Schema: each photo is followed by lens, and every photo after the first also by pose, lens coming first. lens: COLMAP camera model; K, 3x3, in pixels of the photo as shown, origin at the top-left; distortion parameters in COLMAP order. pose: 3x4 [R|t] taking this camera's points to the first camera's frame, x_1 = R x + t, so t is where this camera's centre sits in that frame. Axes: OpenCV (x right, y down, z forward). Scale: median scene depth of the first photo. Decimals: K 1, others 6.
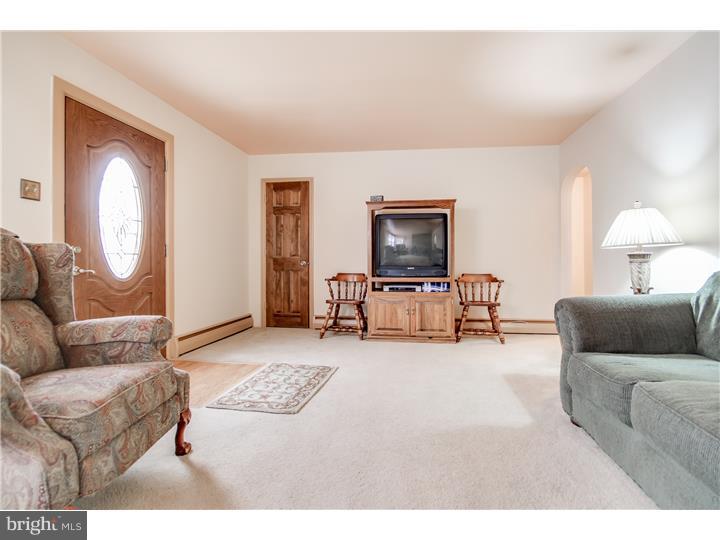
lens RADIAL K [[345.8, 0, 361.1], [0, 345.8, 258.9], [0, 0, 1]] dist [-0.000948, -0.000456]
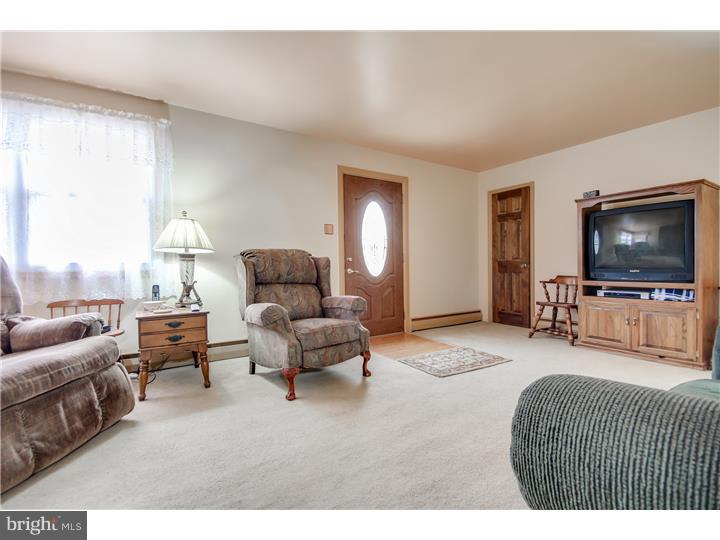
lens RADIAL K [[341.9, 0, 360.0], [0, 341.9, 270.0], [0, 0, 1]] dist [0.000681, 0.000024]
pose [[0.633188, 0.002721, -0.773993, 0.366875], [0.016556, 0.999717, 0.017058, -0.000457], [0.773821, -0.023615, 0.632964, -0.047167]]
